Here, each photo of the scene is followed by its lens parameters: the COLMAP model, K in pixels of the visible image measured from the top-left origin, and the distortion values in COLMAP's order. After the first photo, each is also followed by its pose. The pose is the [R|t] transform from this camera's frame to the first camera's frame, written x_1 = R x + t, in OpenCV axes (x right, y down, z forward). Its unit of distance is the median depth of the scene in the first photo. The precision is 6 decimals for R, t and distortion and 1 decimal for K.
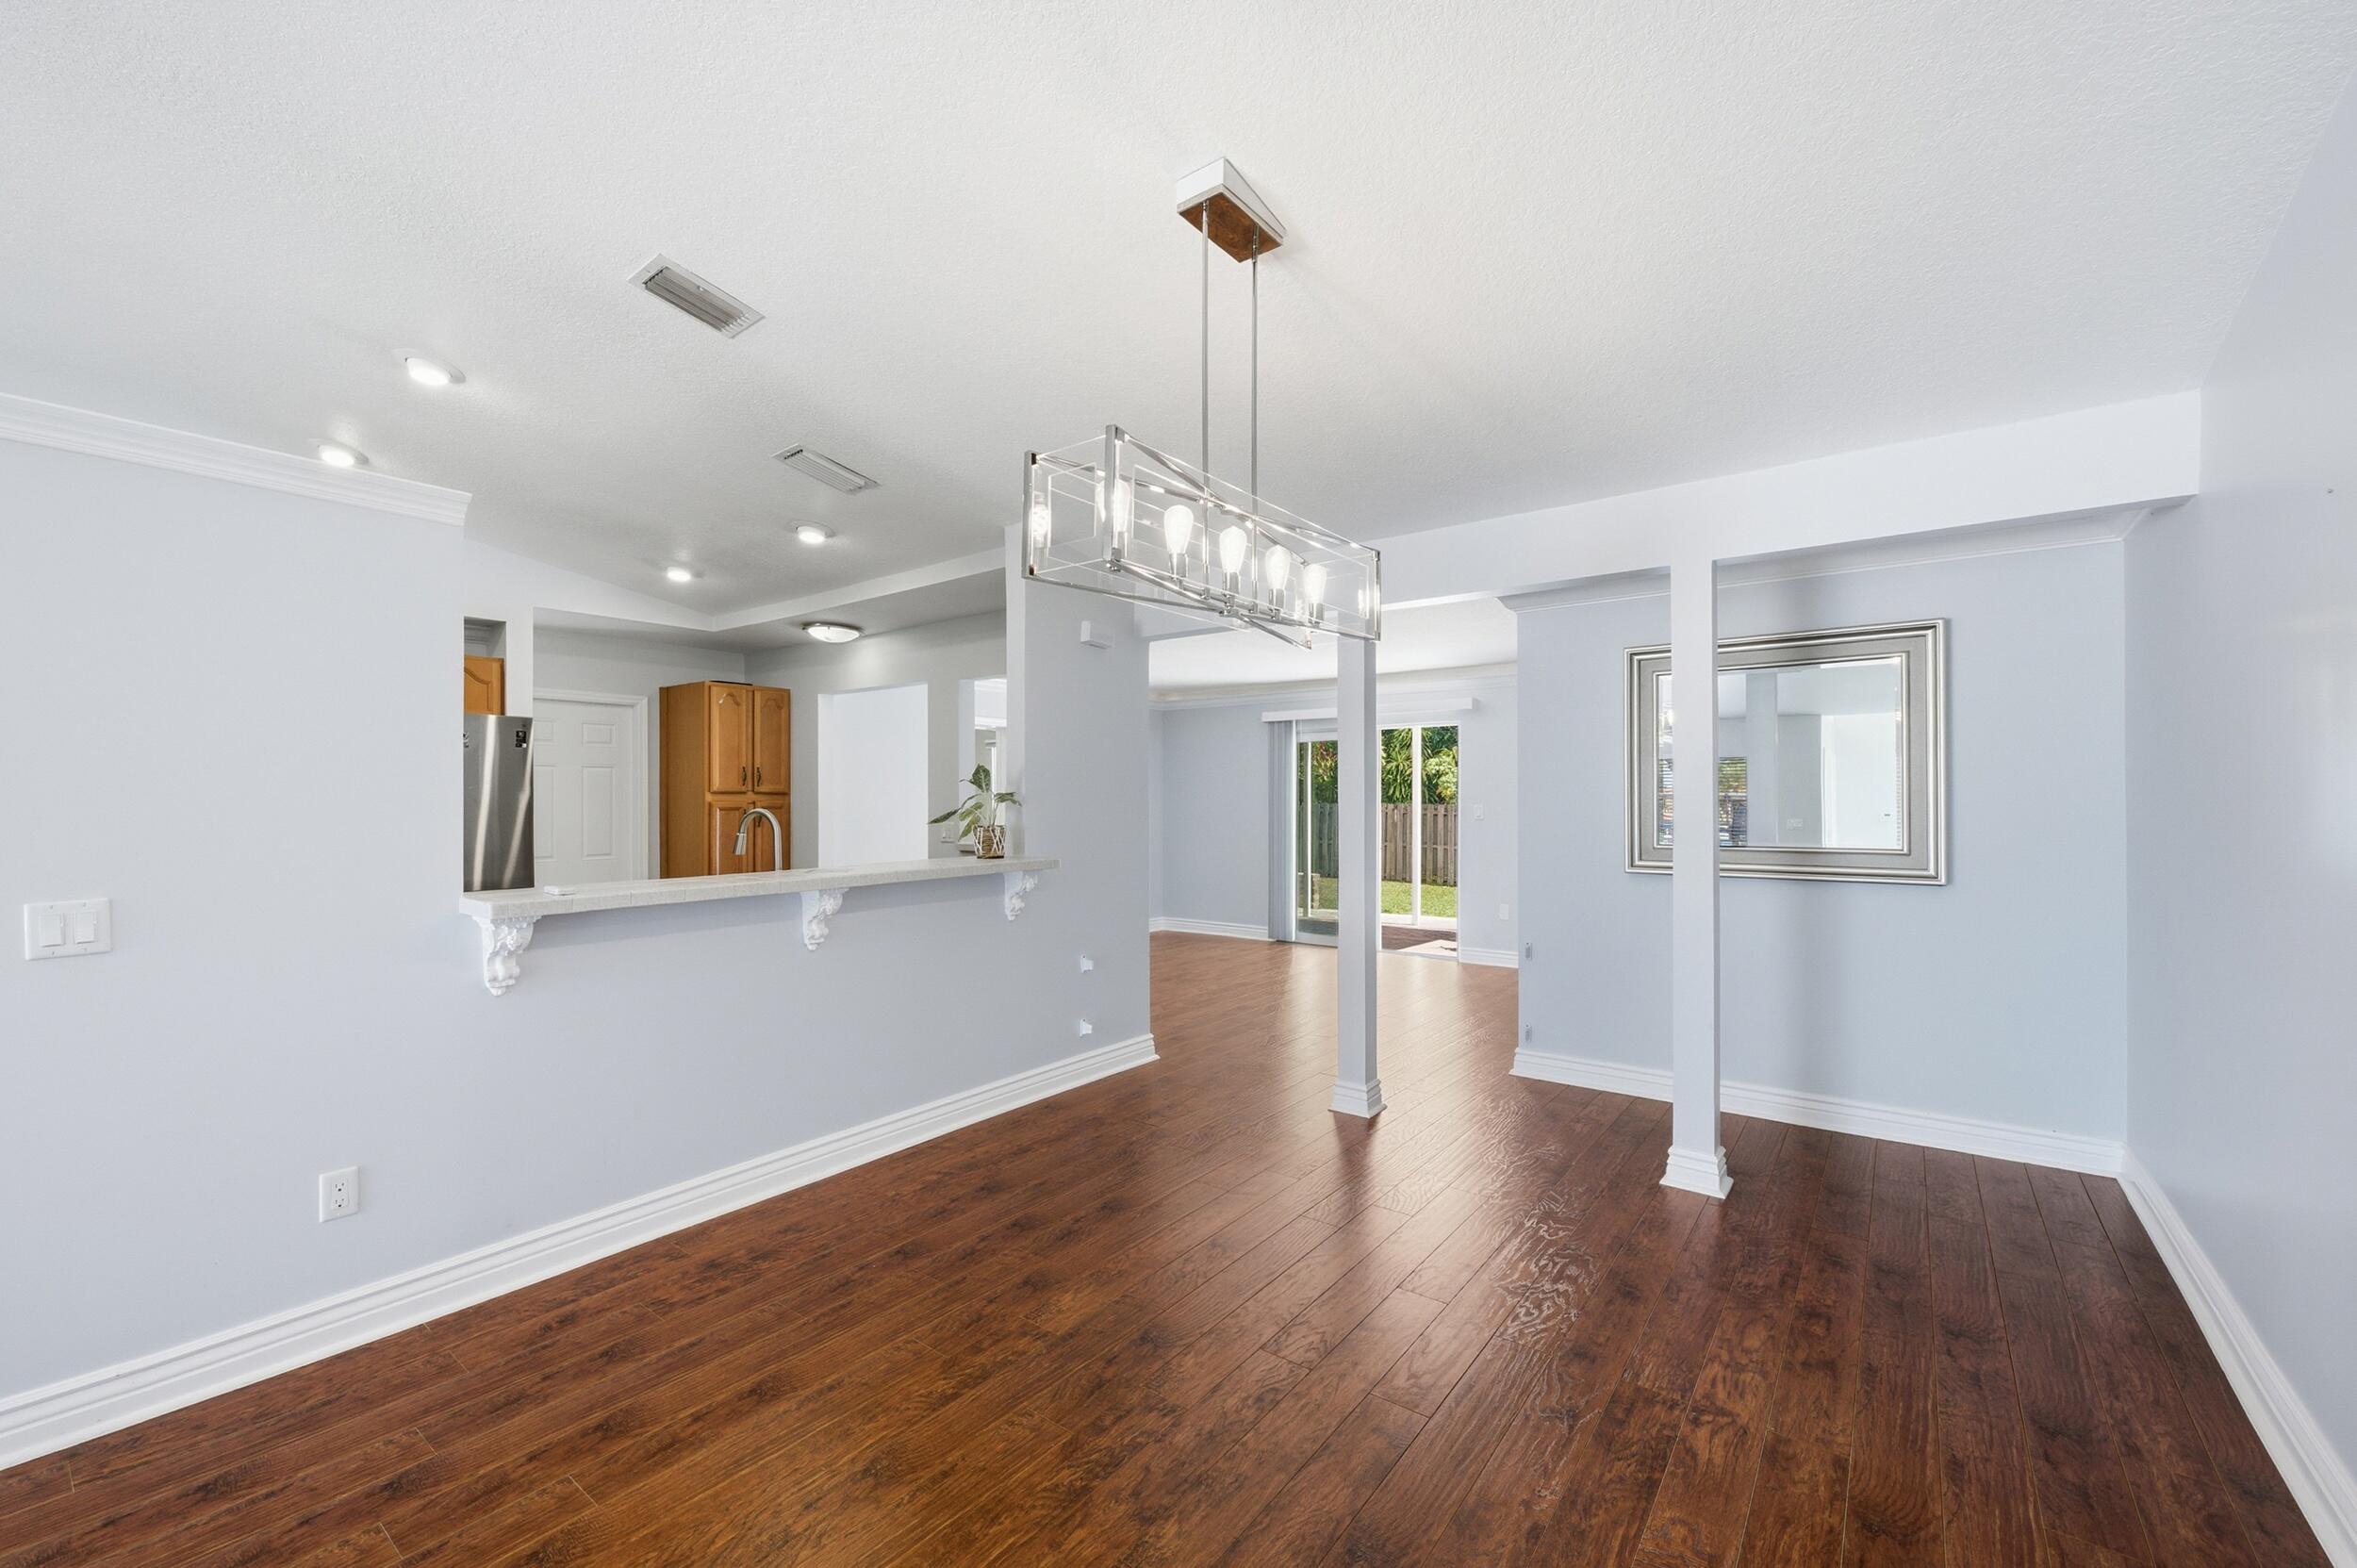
lens RADIAL K [[945.8, 0, 1156.9], [0, 945.8, 795.5], [0, 0, 1]] dist [0.001851, -0.000547]
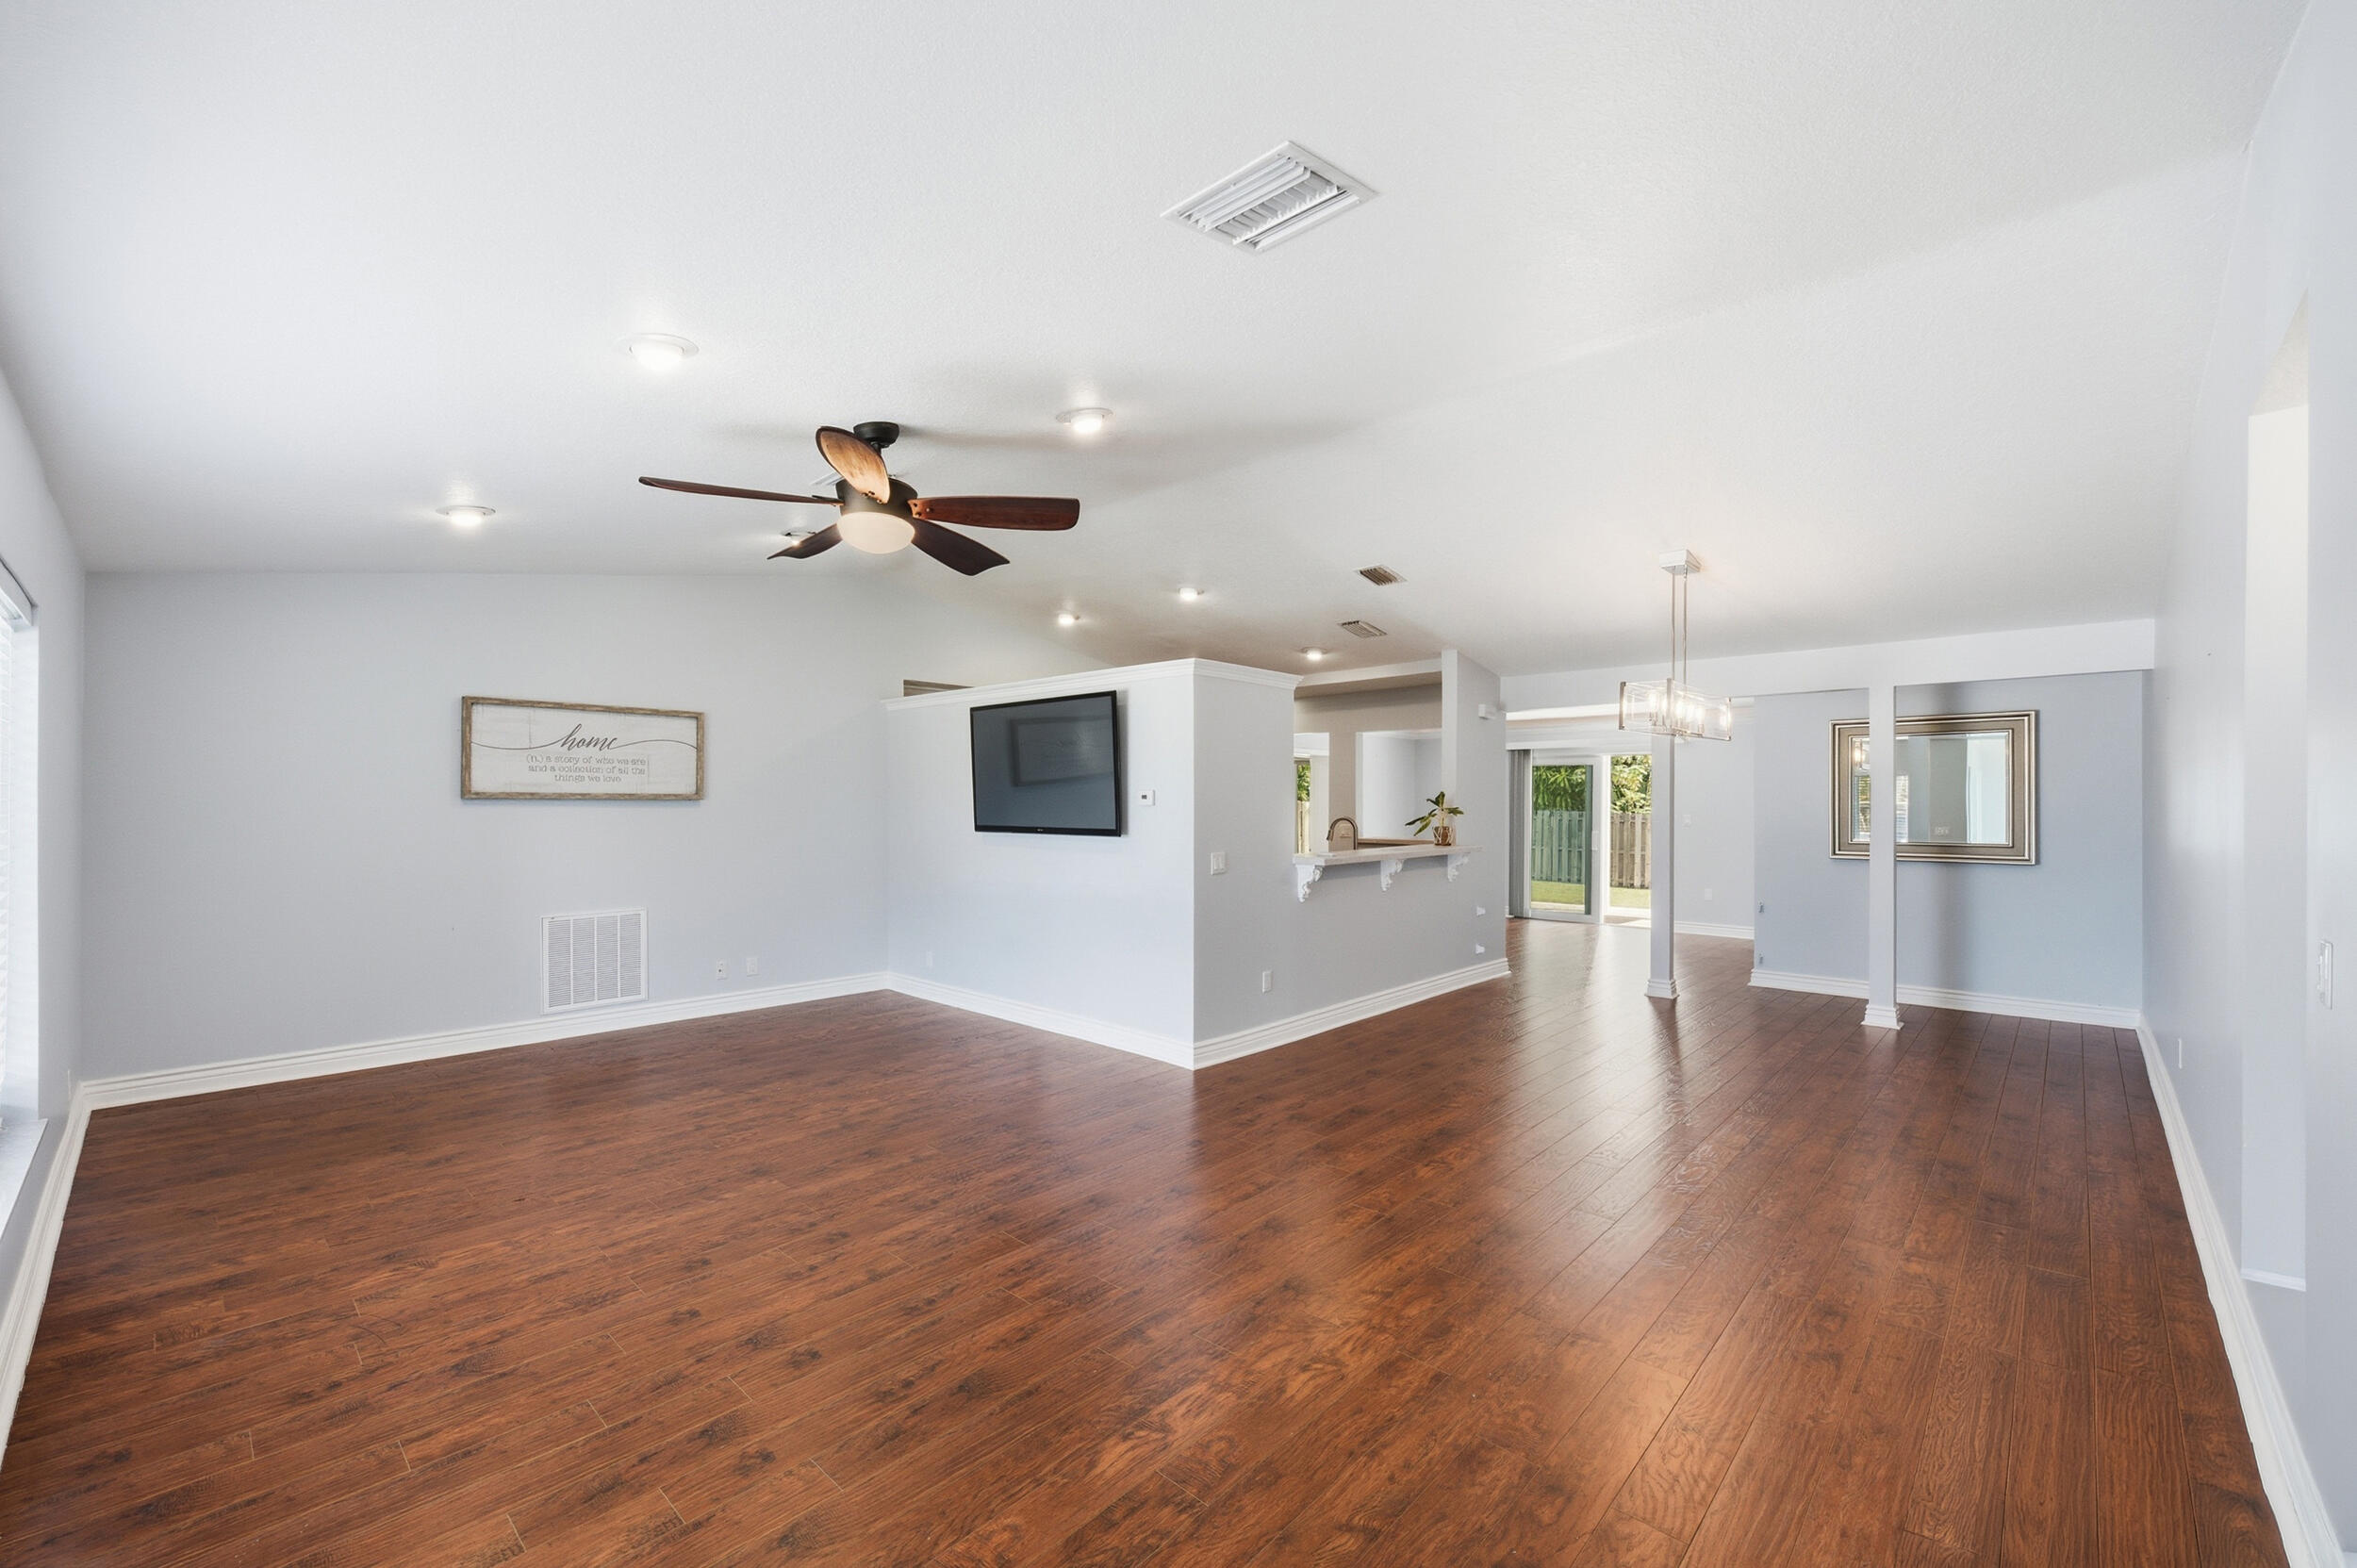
lens RADIAL K [[945.8, 0, 1156.9], [0, 945.8, 795.5], [0, 0, 1]] dist [0.001851, -0.000547]
pose [[0.994729, 0.003759, -0.102471, -0.631222], [-0.004199, 0.999983, -0.004079, -0.019876], [0.102454, 0.004488, 0.994728, -0.953609]]
